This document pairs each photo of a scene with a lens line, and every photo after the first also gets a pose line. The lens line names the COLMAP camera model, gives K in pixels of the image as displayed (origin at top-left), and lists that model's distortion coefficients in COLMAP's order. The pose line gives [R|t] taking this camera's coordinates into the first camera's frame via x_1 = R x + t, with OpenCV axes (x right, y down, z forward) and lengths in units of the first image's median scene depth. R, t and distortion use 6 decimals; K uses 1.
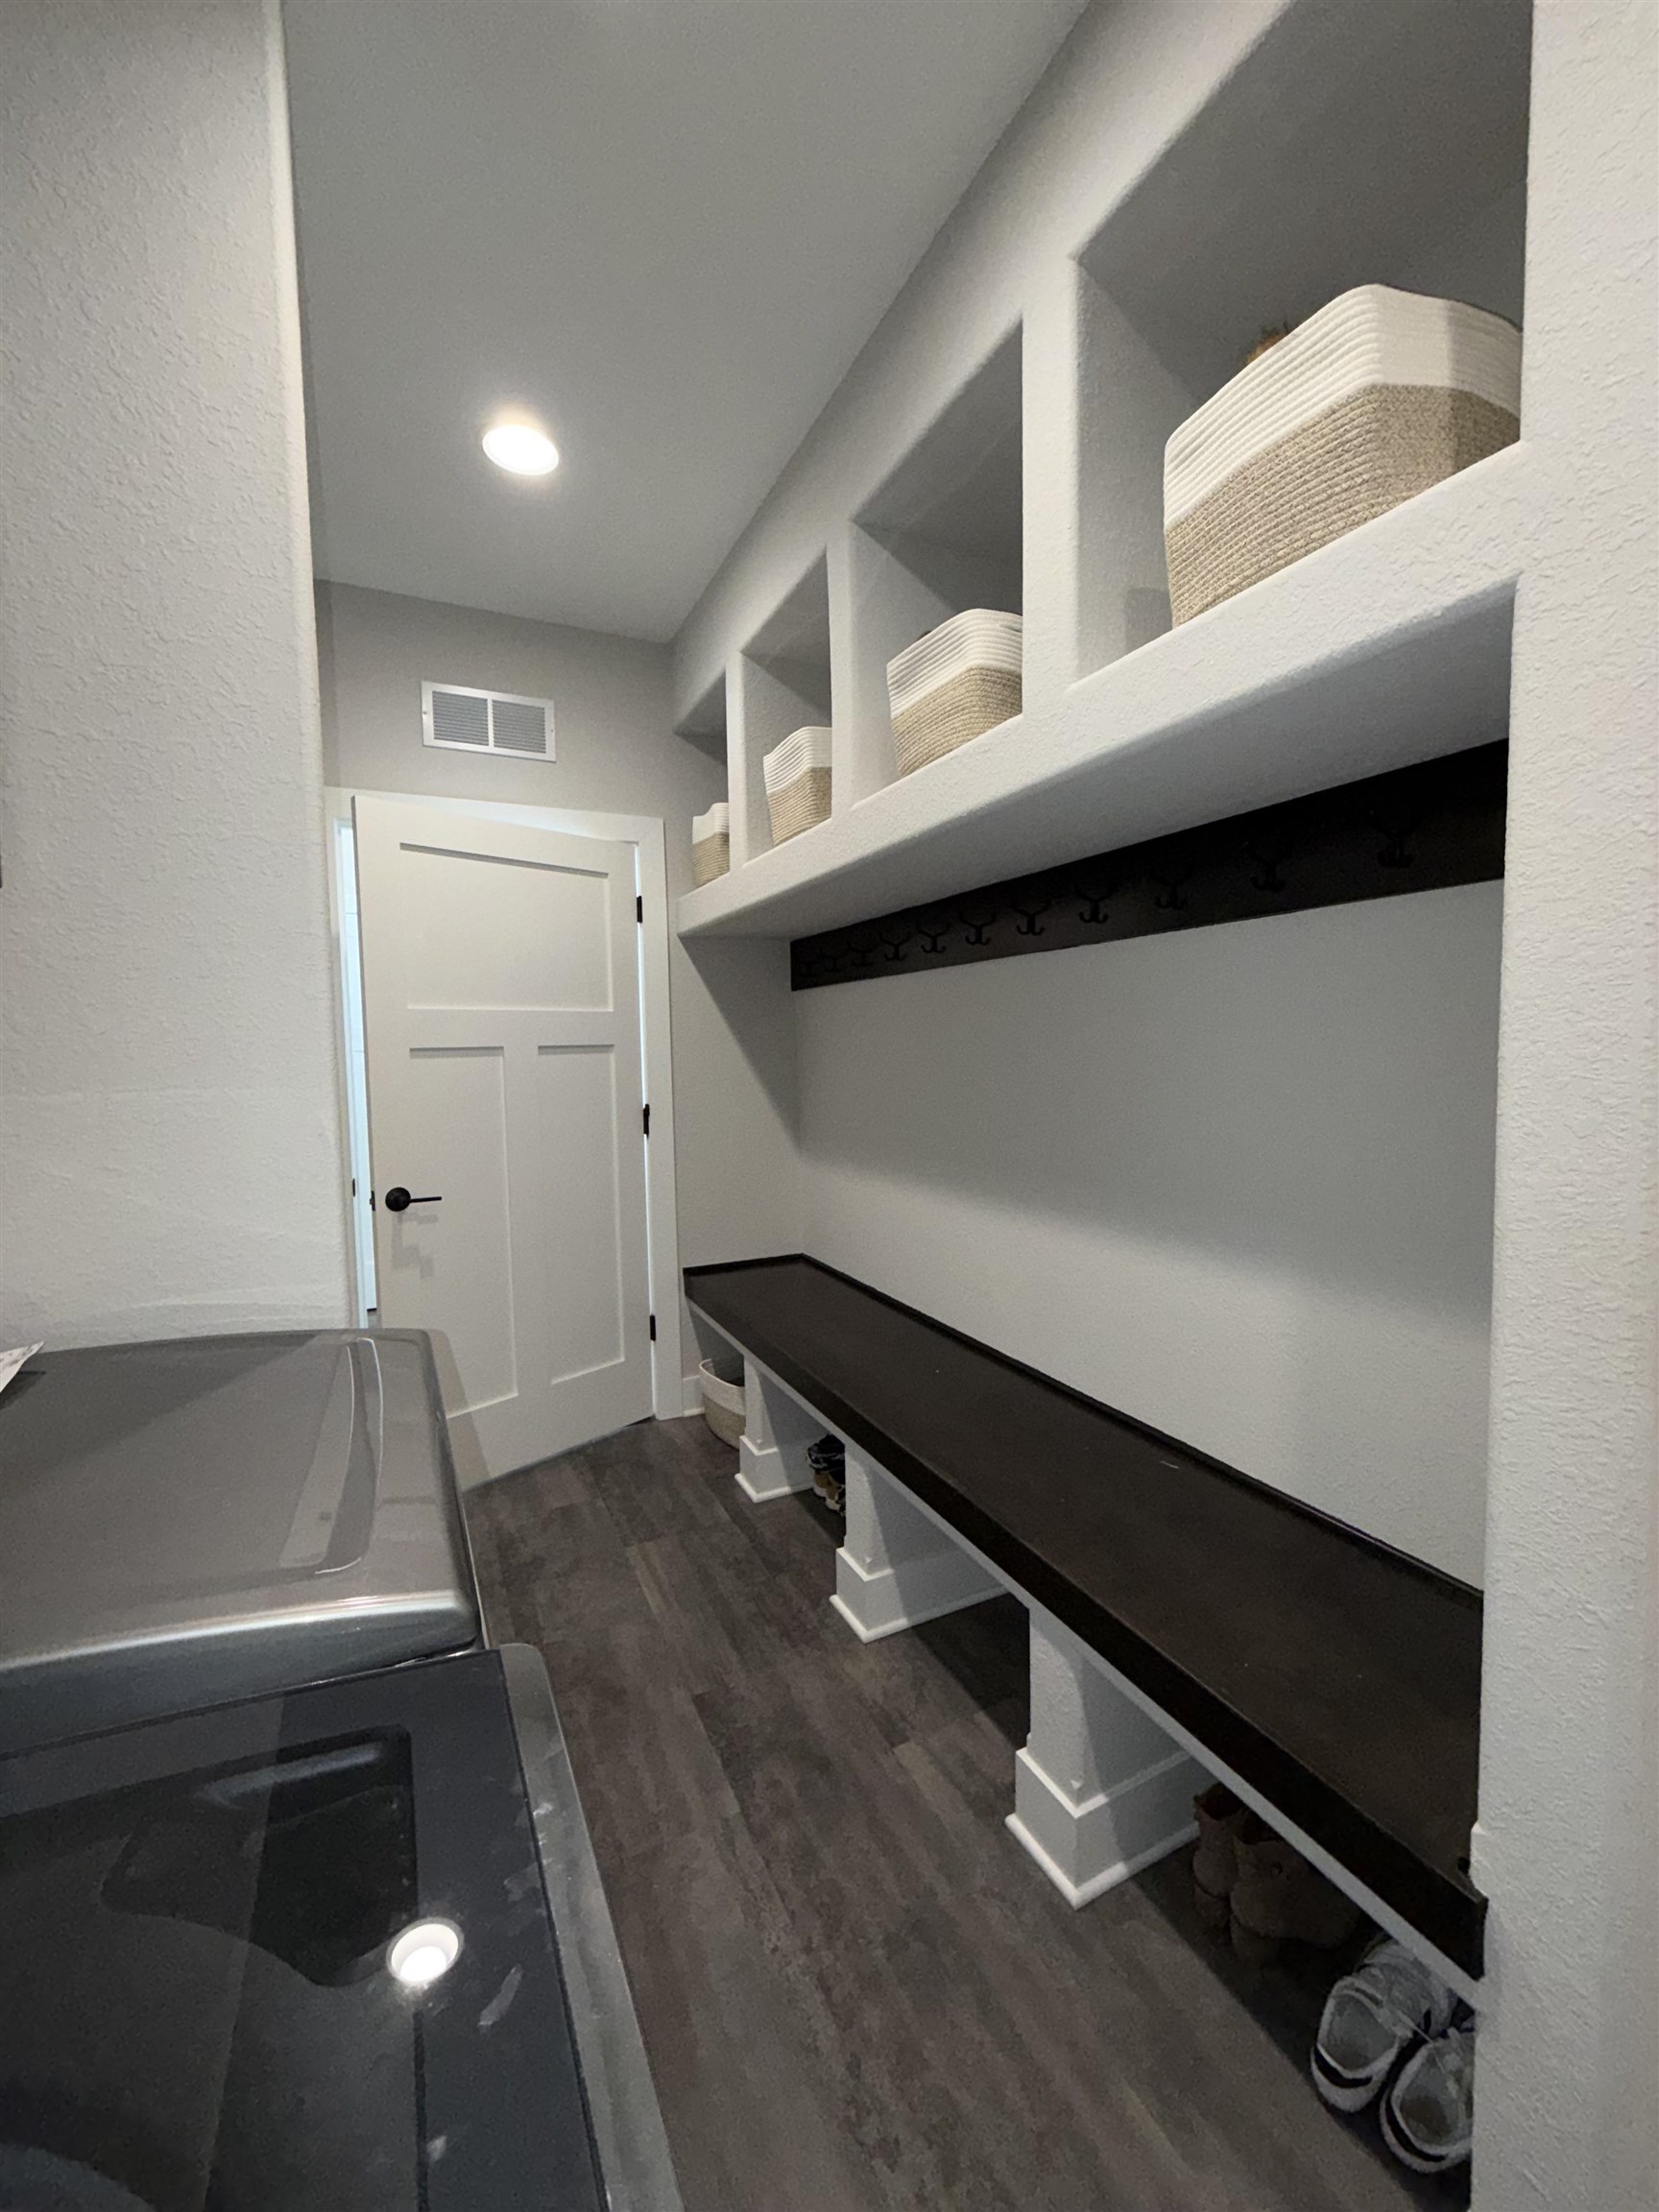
lens RADIAL K [[880.7, 0, 830.5], [0, 880.7, 1095.2], [0, 0, 1]] dist [0.002553, -0.000371]
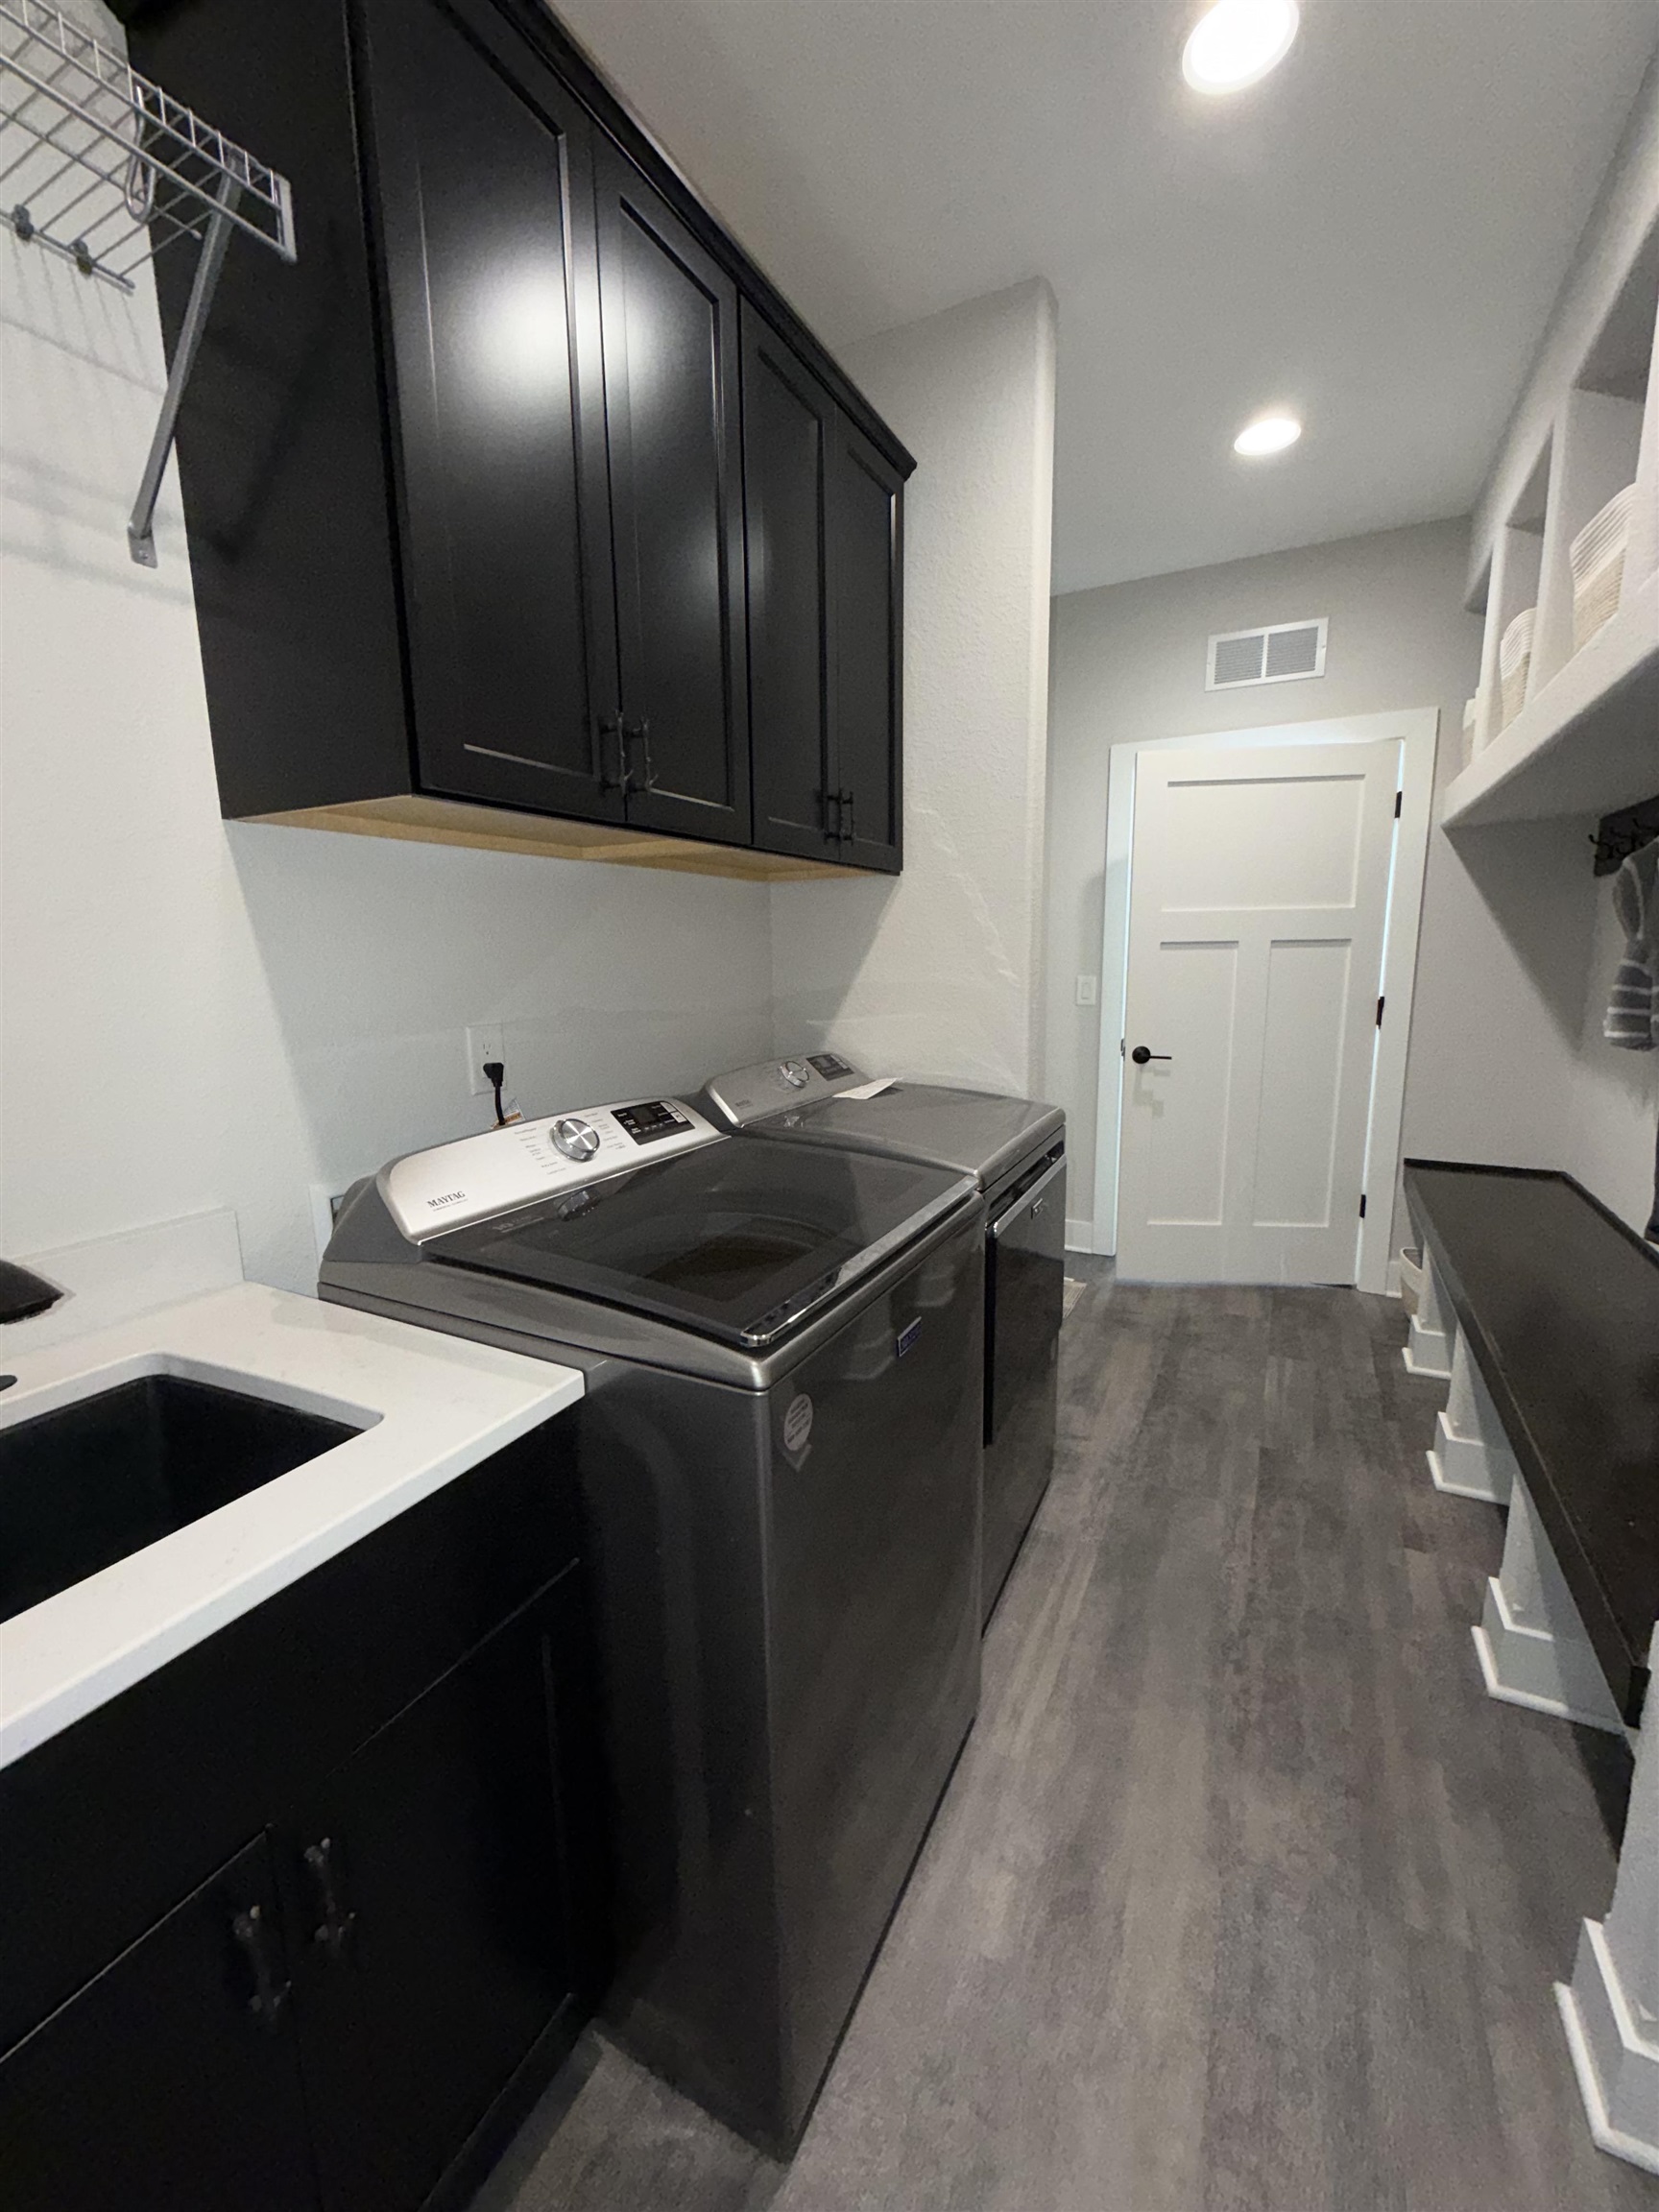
lens RADIAL K [[880.7, 0, 830.1], [0, 880.7, 1100.7], [0, 0, 1]] dist [0.002553, -0.000371]
pose [[0.590436, 0.147078, -0.793570, 0.451525], [-0.043738, 0.987641, 0.150505, 0.006034], [0.805898, -0.054155, 0.589572, -0.274781]]
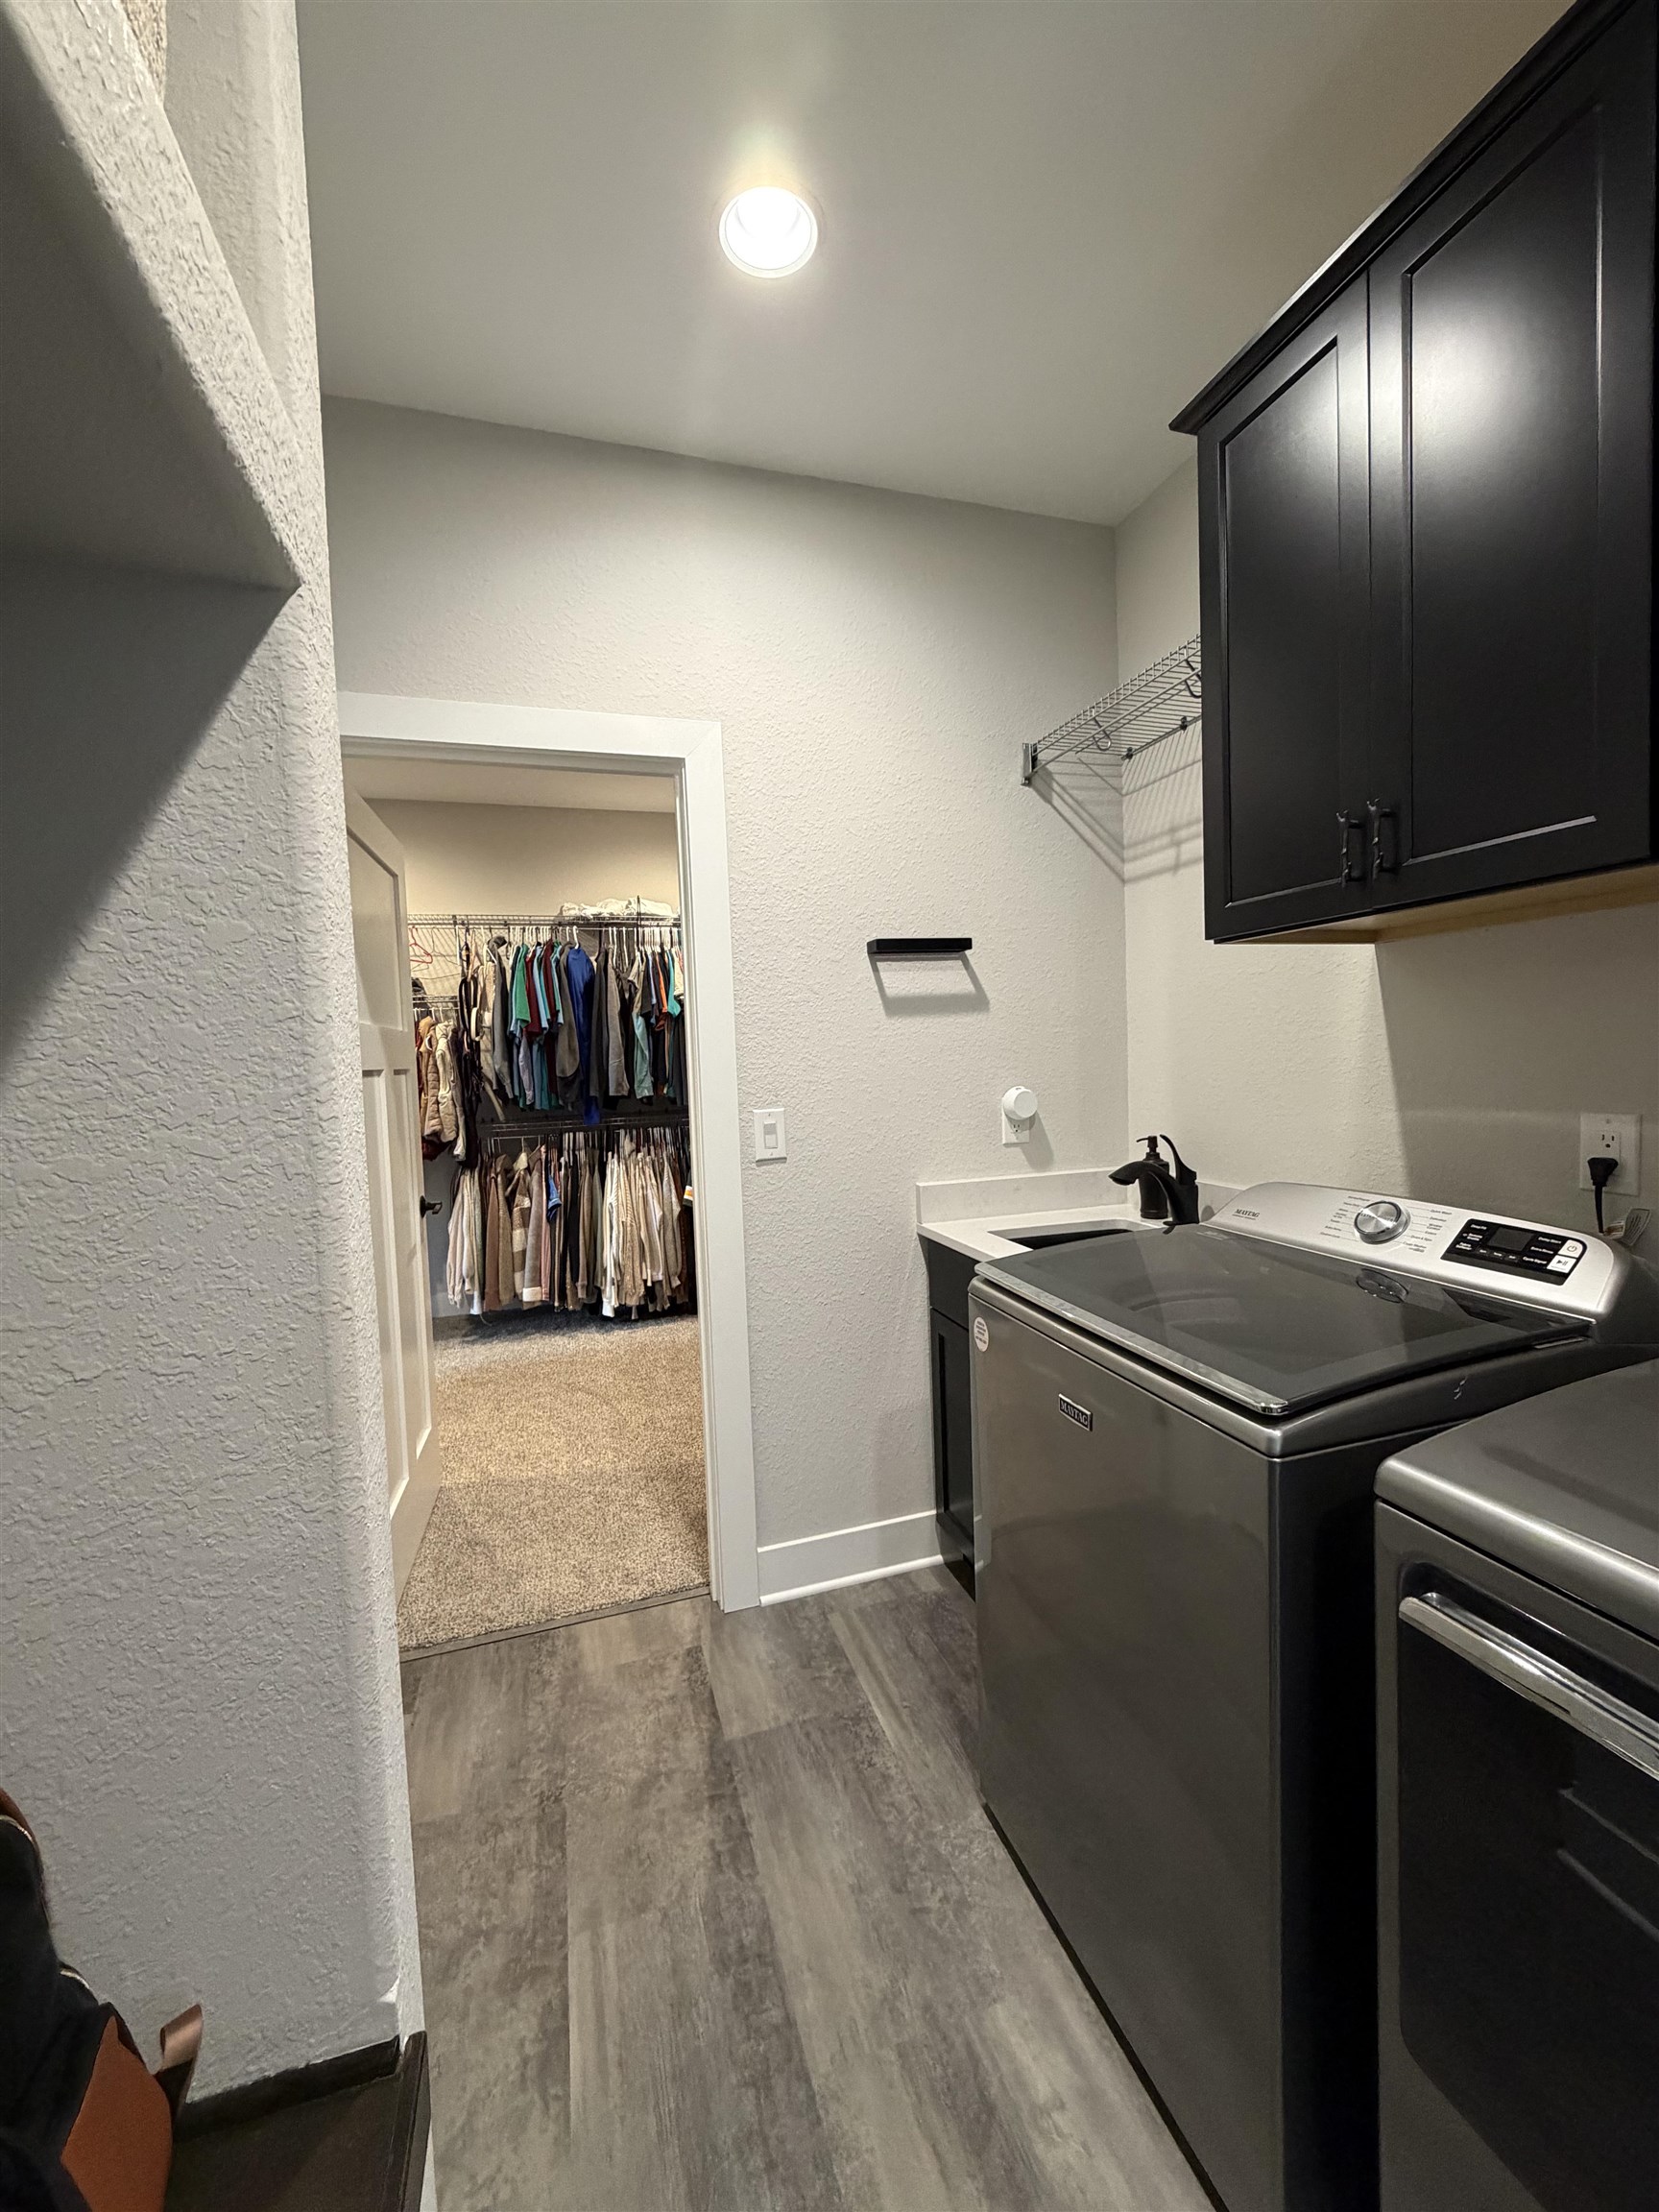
lens RADIAL K [[880.7, 0, 834.6], [0, 880.7, 1097.0], [0, 0, 1]] dist [0.002553, -0.000371]
pose [[-0.987939, 0.050083, 0.146520, 0.063793], [0.065749, 0.992391, 0.104105, -0.058615], [-0.140192, 0.112483, -0.983714, 0.839728]]
